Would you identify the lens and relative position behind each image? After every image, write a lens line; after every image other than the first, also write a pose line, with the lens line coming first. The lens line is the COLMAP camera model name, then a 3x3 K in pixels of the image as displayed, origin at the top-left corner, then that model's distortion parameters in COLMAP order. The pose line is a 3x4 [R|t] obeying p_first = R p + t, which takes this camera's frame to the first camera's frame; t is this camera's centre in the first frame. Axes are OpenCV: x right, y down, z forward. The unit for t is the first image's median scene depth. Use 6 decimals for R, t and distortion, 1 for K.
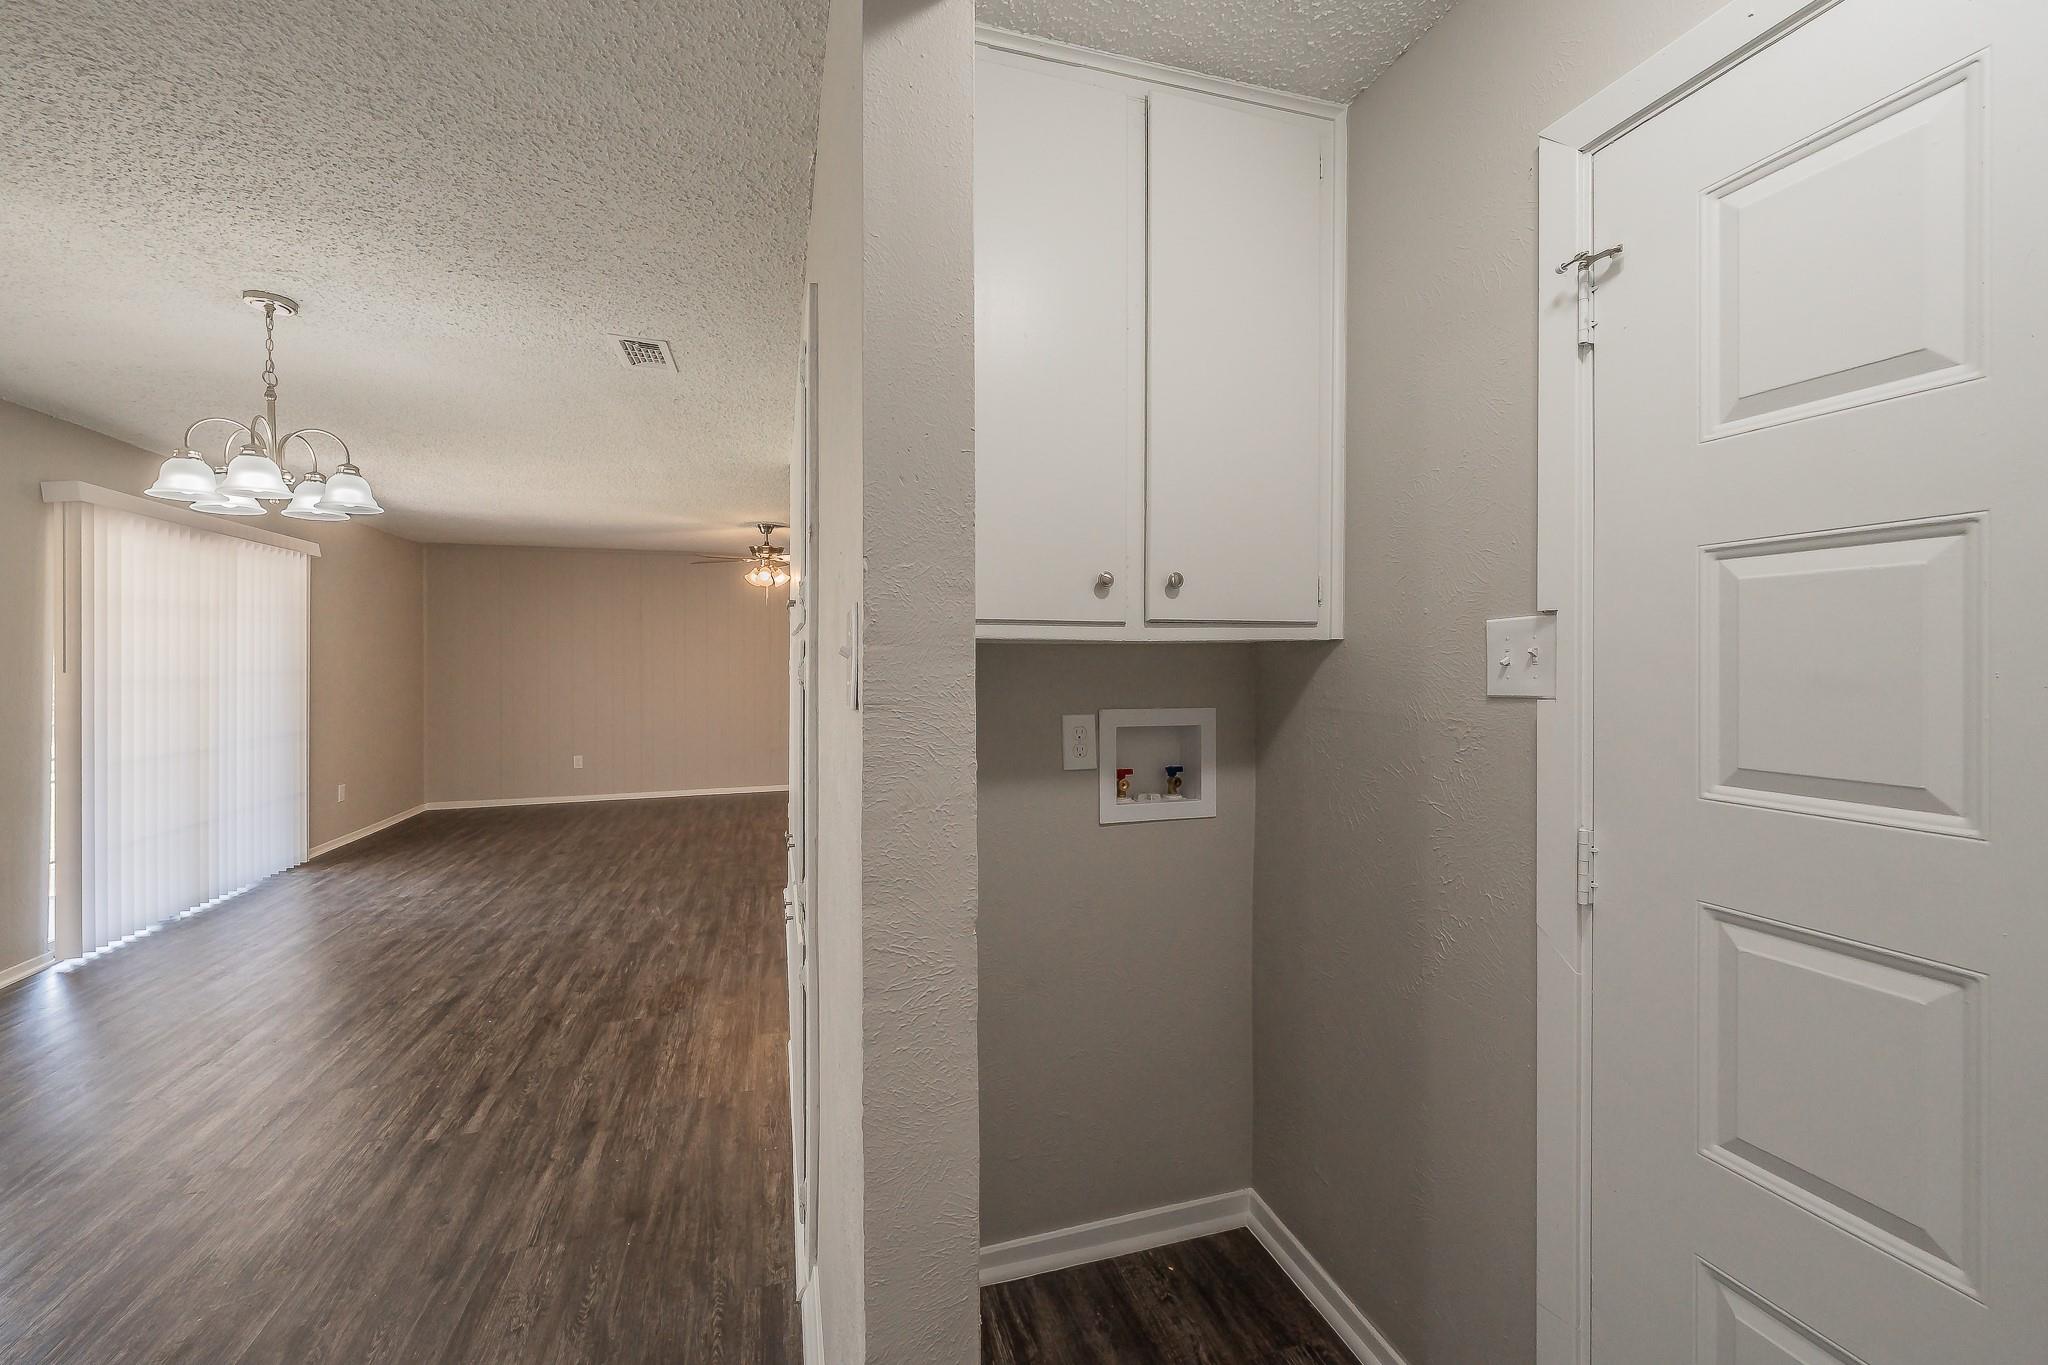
lens RADIAL K [[826.1, 0, 1019.5], [0, 826.1, 664.1], [0, 0, 1]] dist [-0.008885, 0.000089]
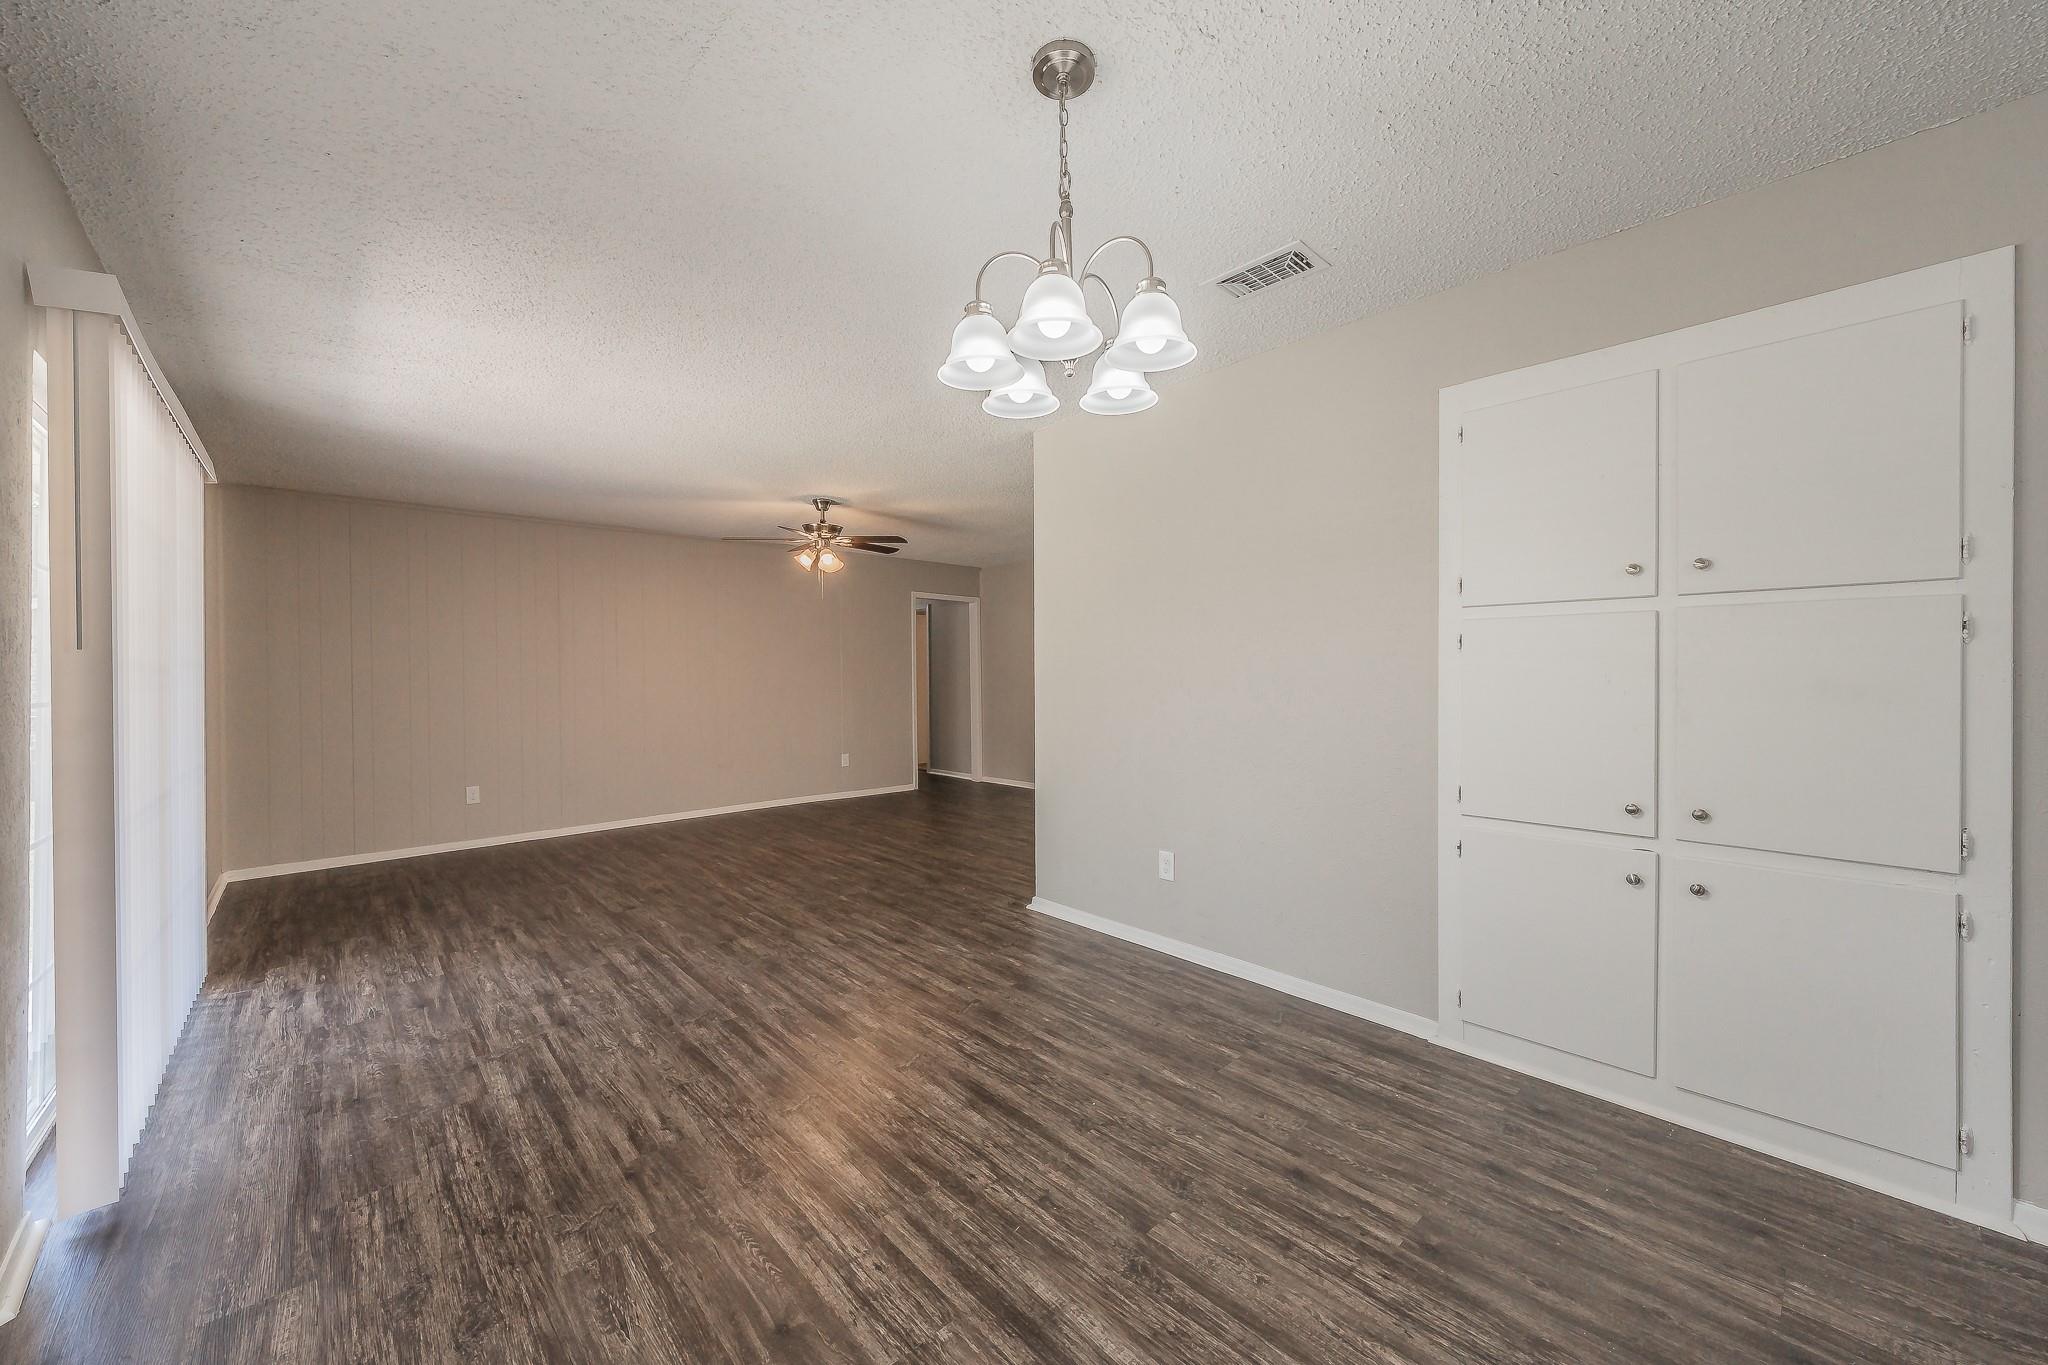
lens RADIAL K [[776.8, 0, 1024.0], [0, 776.8, 682.5], [0, 0, 1]] dist [-0.001858, 0.000080]
pose [[0.901787, -0.010501, 0.432053, -1.070267], [0.007437, 0.999934, 0.008782, 0.037765], [-0.432117, -0.004706, 0.901806, 0.399479]]
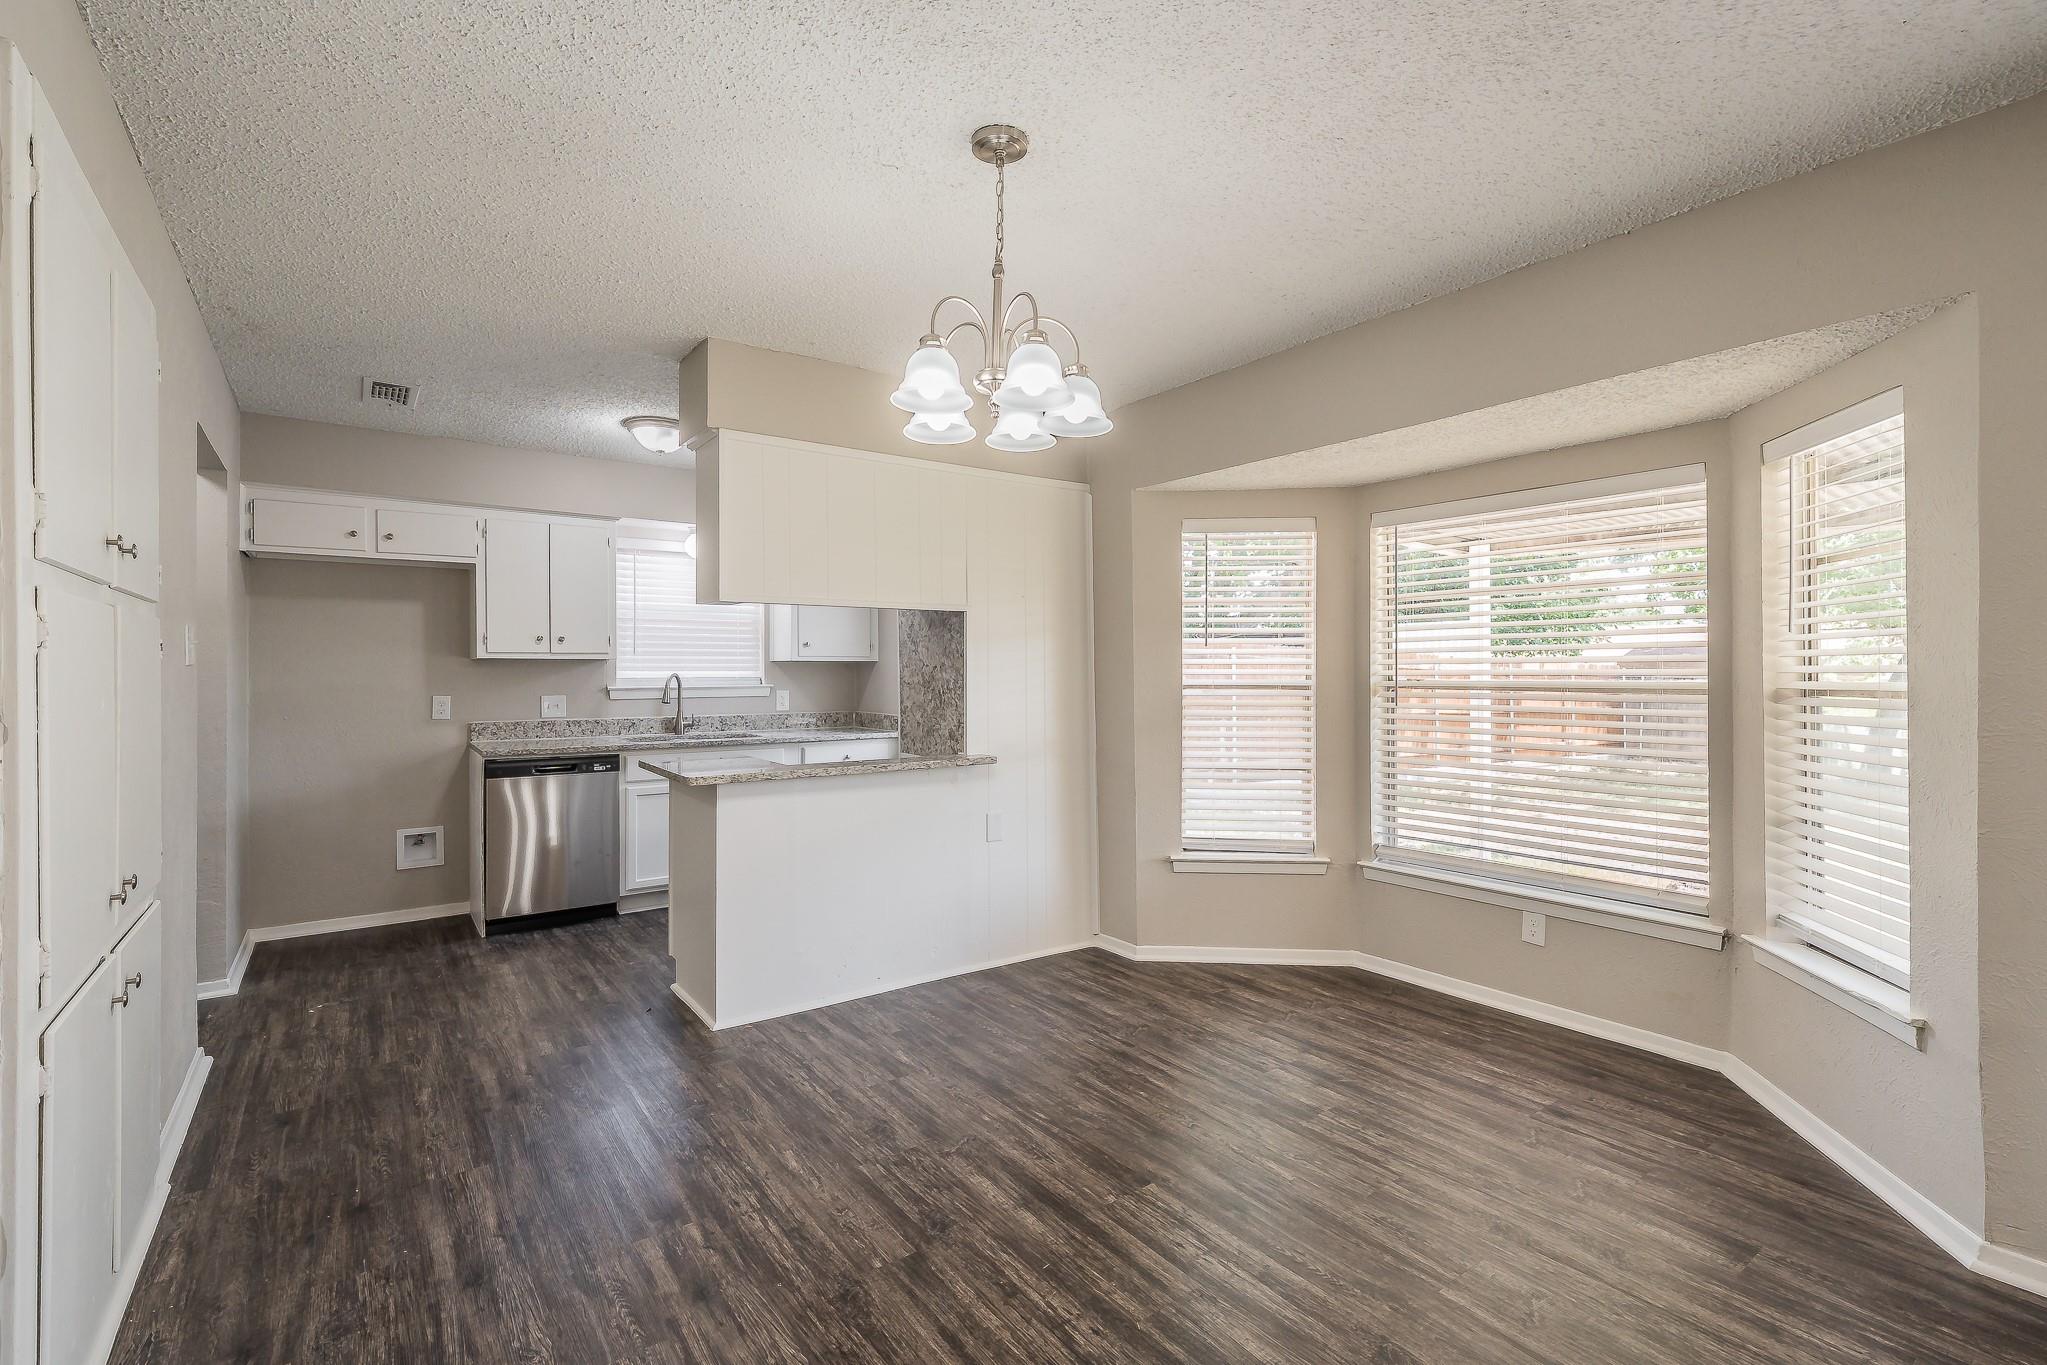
lens RADIAL K [[925.4, 0, 1023.5], [0, 925.4, 682.5], [0, 0, 1]] dist [0.000687, 0.000486]
pose [[-0.942088, 0.003912, -0.335343, -0.579405], [0.000054, 0.999934, 0.011512, 0.024545], [0.335366, 0.010827, -0.942026, 1.569561]]
